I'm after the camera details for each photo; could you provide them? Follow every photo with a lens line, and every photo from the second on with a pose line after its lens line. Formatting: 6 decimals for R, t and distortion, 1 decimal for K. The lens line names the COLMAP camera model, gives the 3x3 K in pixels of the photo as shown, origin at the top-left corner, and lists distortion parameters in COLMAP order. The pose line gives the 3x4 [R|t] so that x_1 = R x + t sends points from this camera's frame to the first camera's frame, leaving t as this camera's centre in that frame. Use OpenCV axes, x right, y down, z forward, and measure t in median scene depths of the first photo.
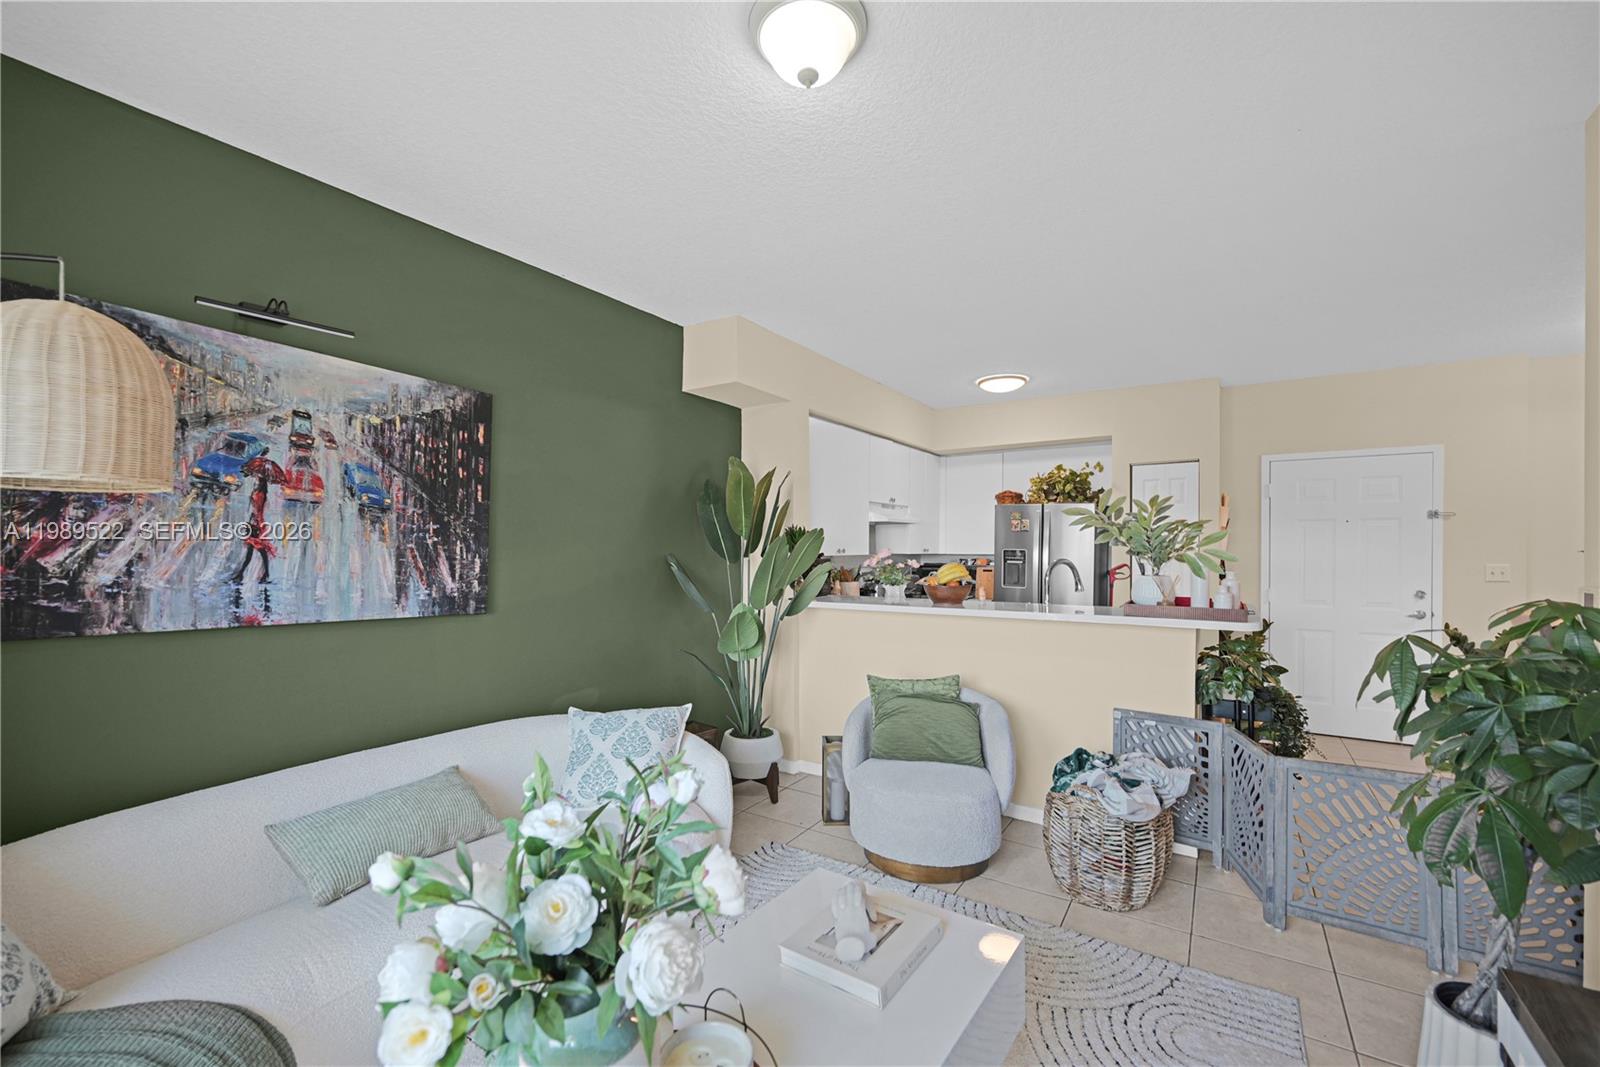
lens RADIAL K [[660.6, 0, 806.0], [0, 660.6, 540.5], [0, 0, 1]] dist [-0.000008, -0.000010]
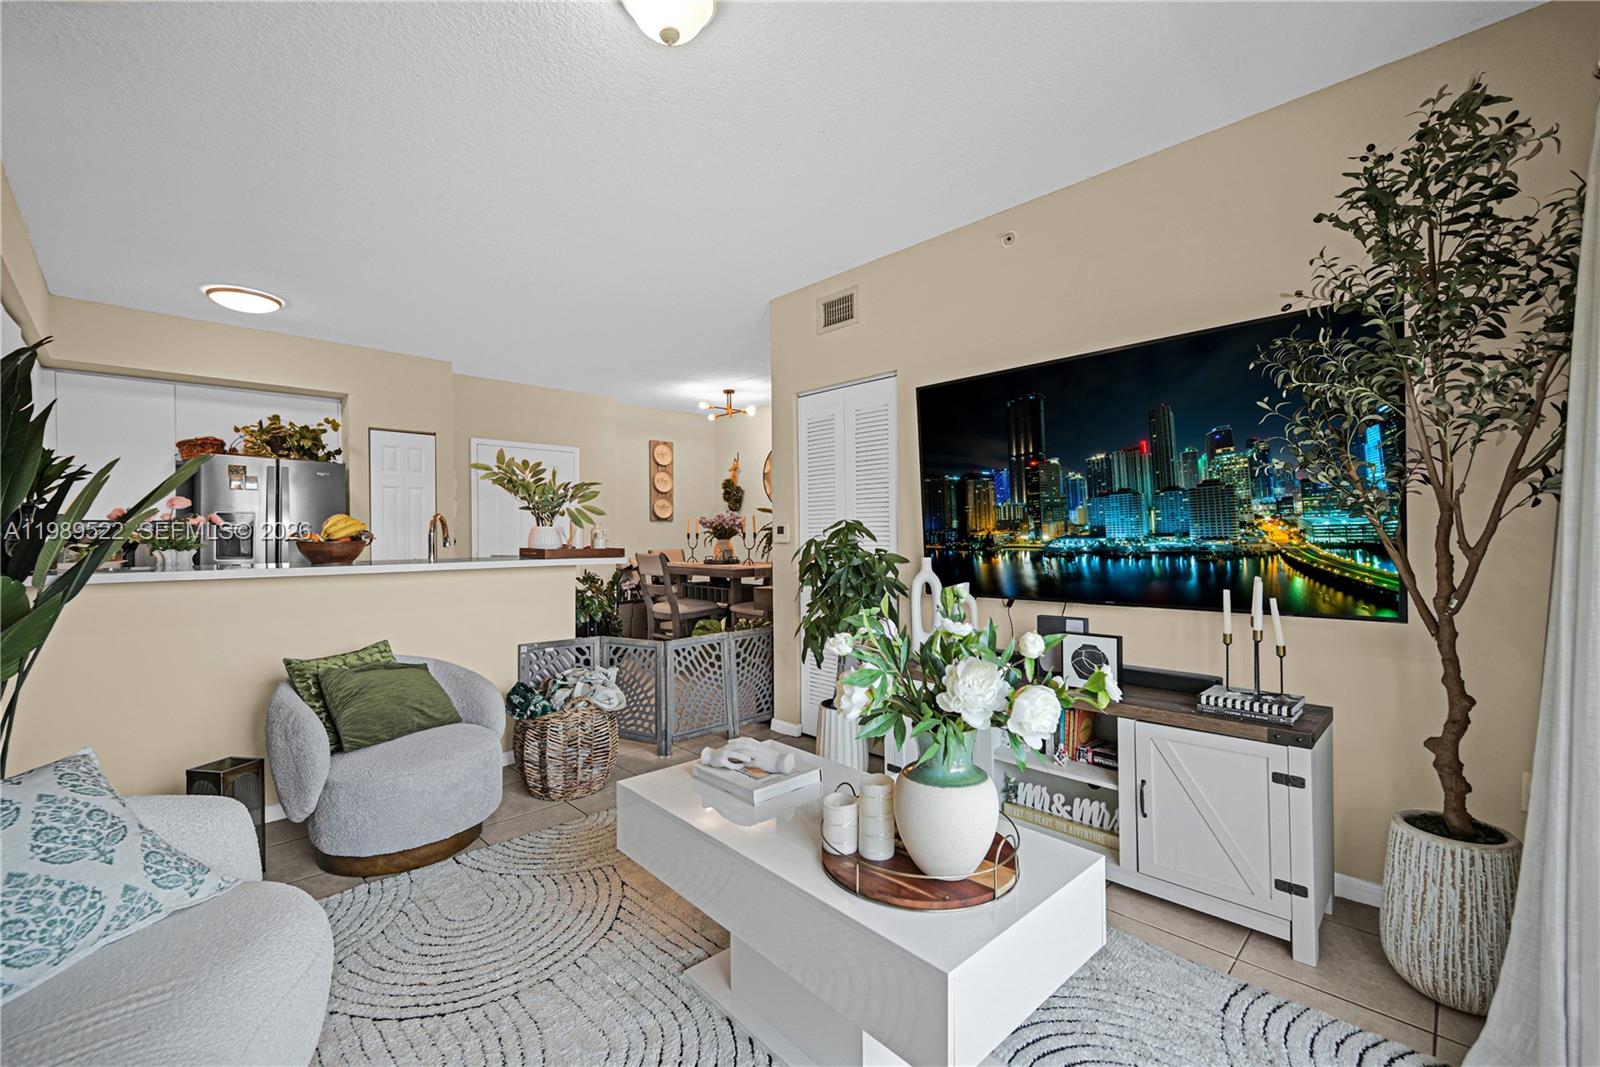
lens RADIAL K [[660.6, 0, 793.8], [0, 660.6, 543.6], [0, 0, 1]] dist [-0.000008, -0.000010]
pose [[0.228922, -0.012777, 0.973361, -0.565434], [-0.003064, 0.999899, 0.013846, 0.071678], [-0.973440, -0.006152, 0.228860, 0.317267]]
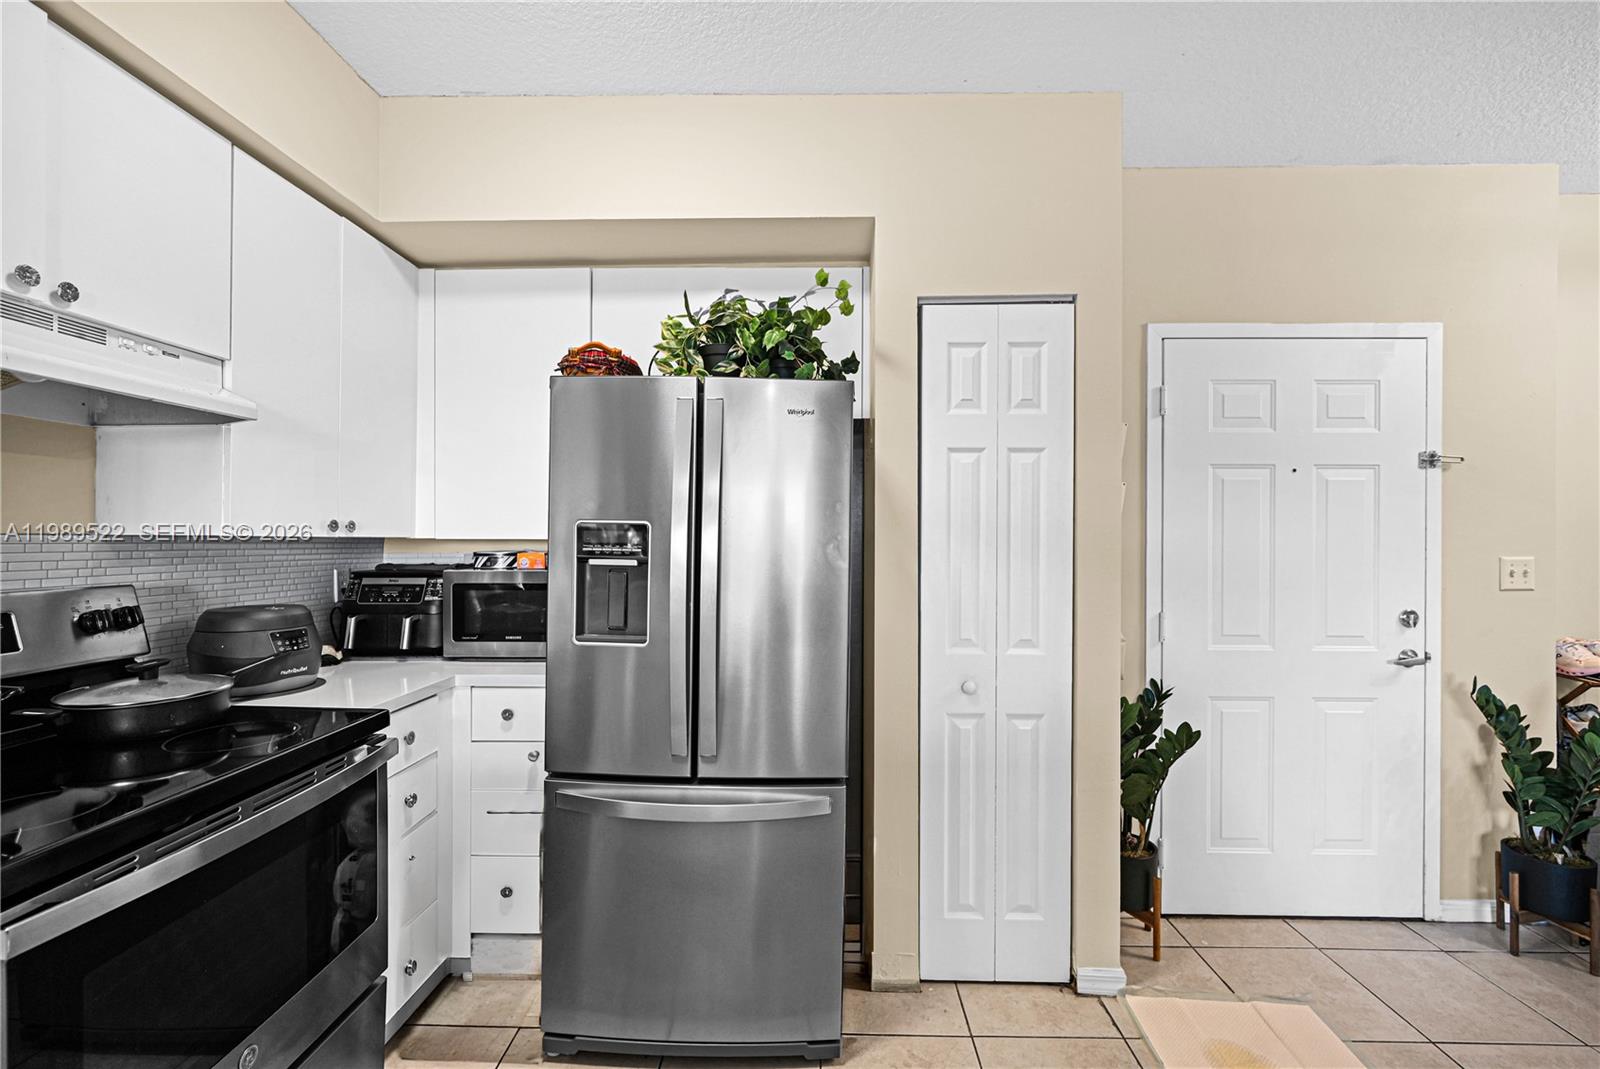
lens RADIAL K [[660.6, 0, 804.6], [0, 660.6, 537.0], [0, 0, 1]] dist [-0.000008, -0.000010]
pose [[0.853967, 0.003390, 0.520317, 0.438762], [-0.009930, 0.999903, 0.009784, 0.031639], [-0.520233, -0.013522, 0.853917, 1.300528]]
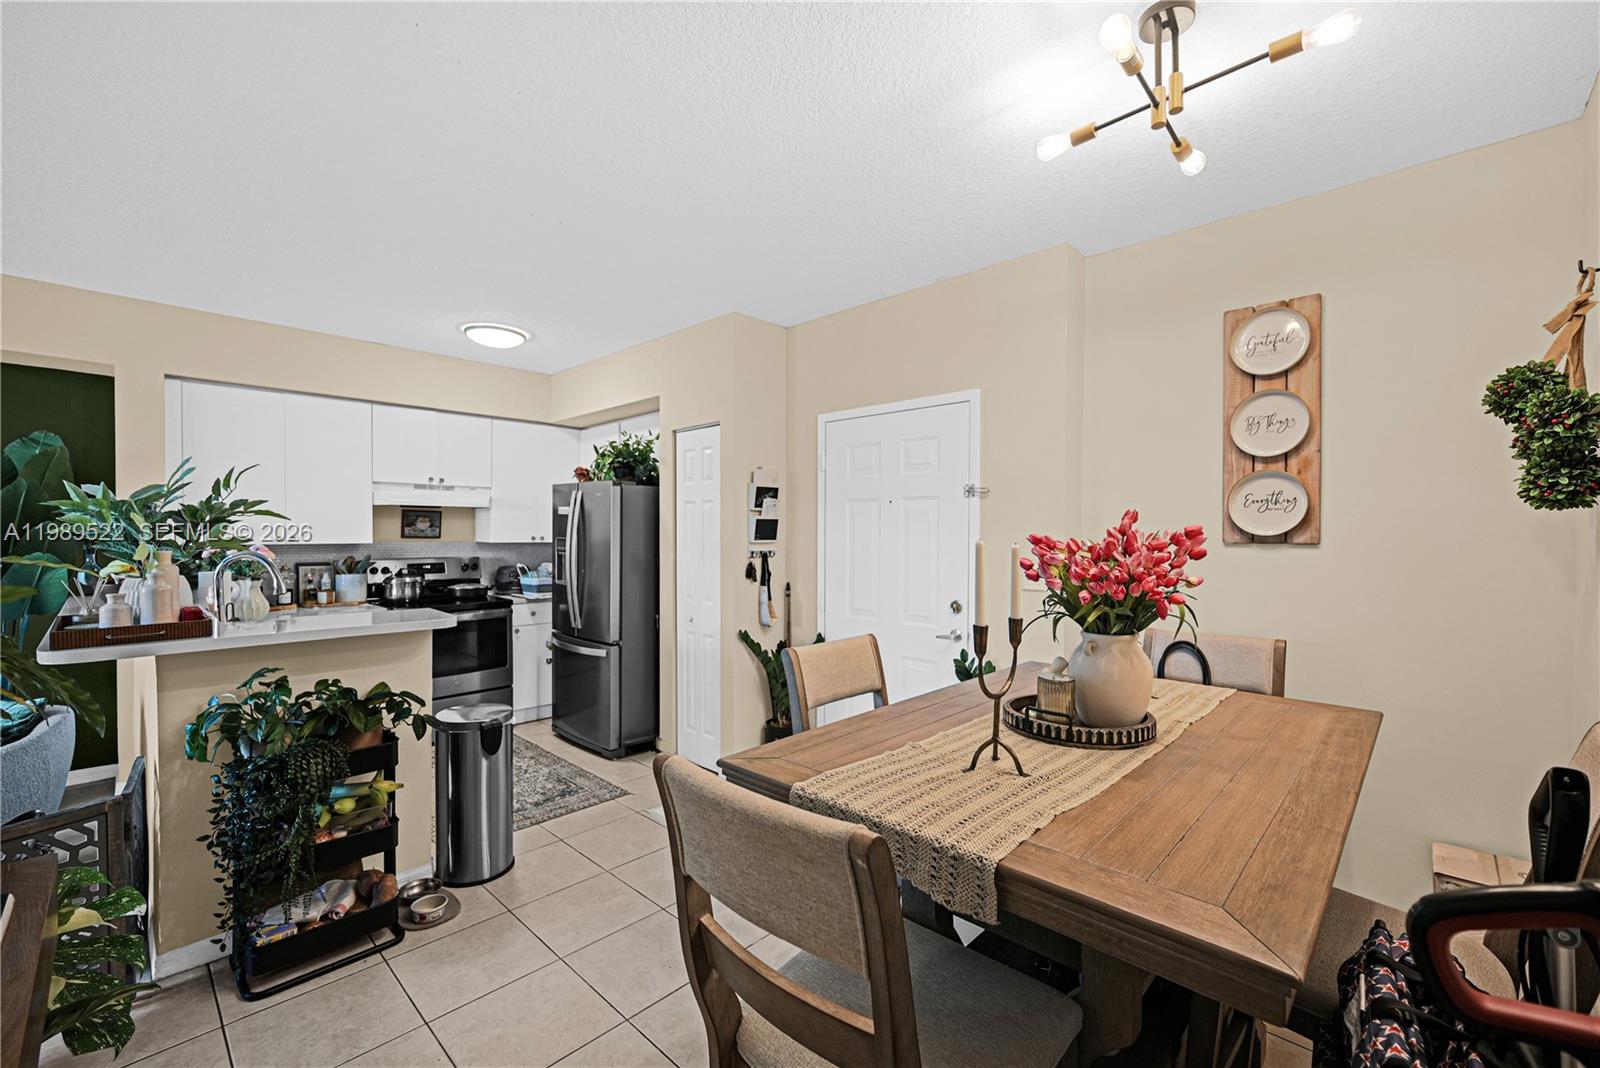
lens RADIAL K [[660.6, 0, 800.3], [0, 660.6, 539.4], [0, 0, 1]] dist [-0.000008, -0.000010]
pose [[0.980995, 0.006120, -0.193937, 1.453272], [-0.002150, 0.999784, 0.020677, -0.004549], [0.194021, -0.019867, 0.980796, 0.461522]]
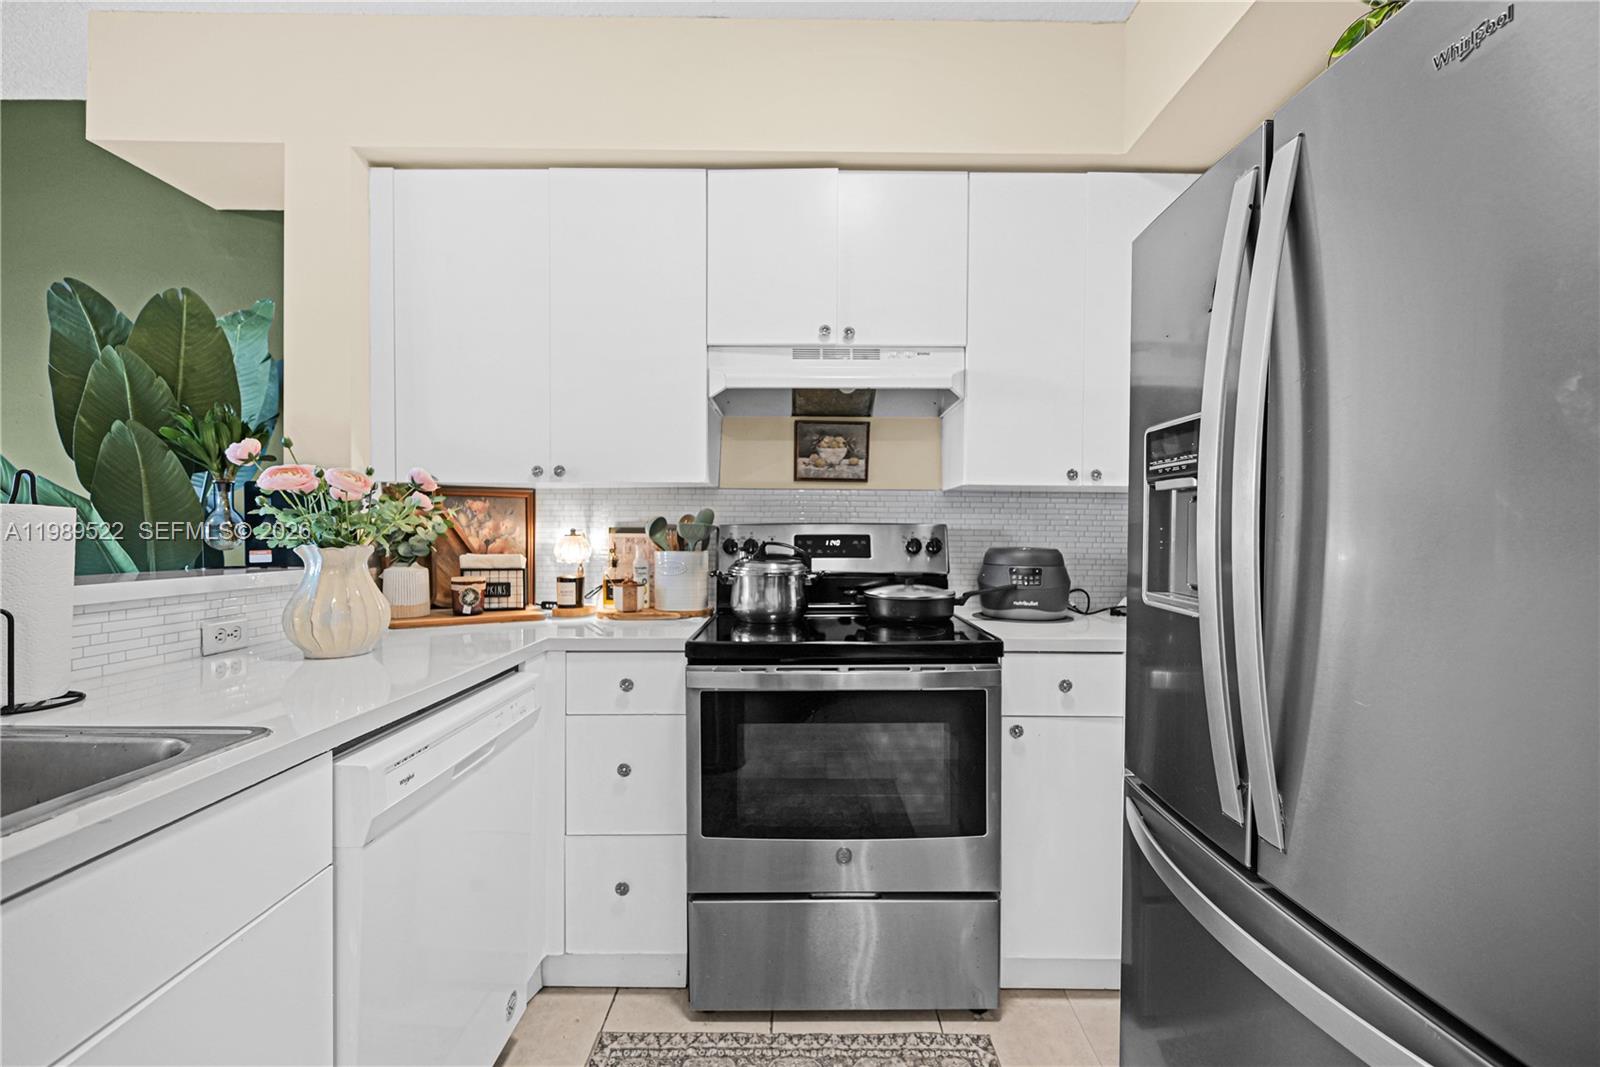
lens RADIAL K [[660.6, 0, 804.0], [0, 660.6, 539.7], [0, 0, 1]] dist [-0.000008, -0.000010]
pose [[0.537890, 0.011406, -0.842938, 0.807585], [0.003431, 0.999871, 0.015719, 0.087154], [0.843008, -0.011347, 0.537781, 1.499477]]
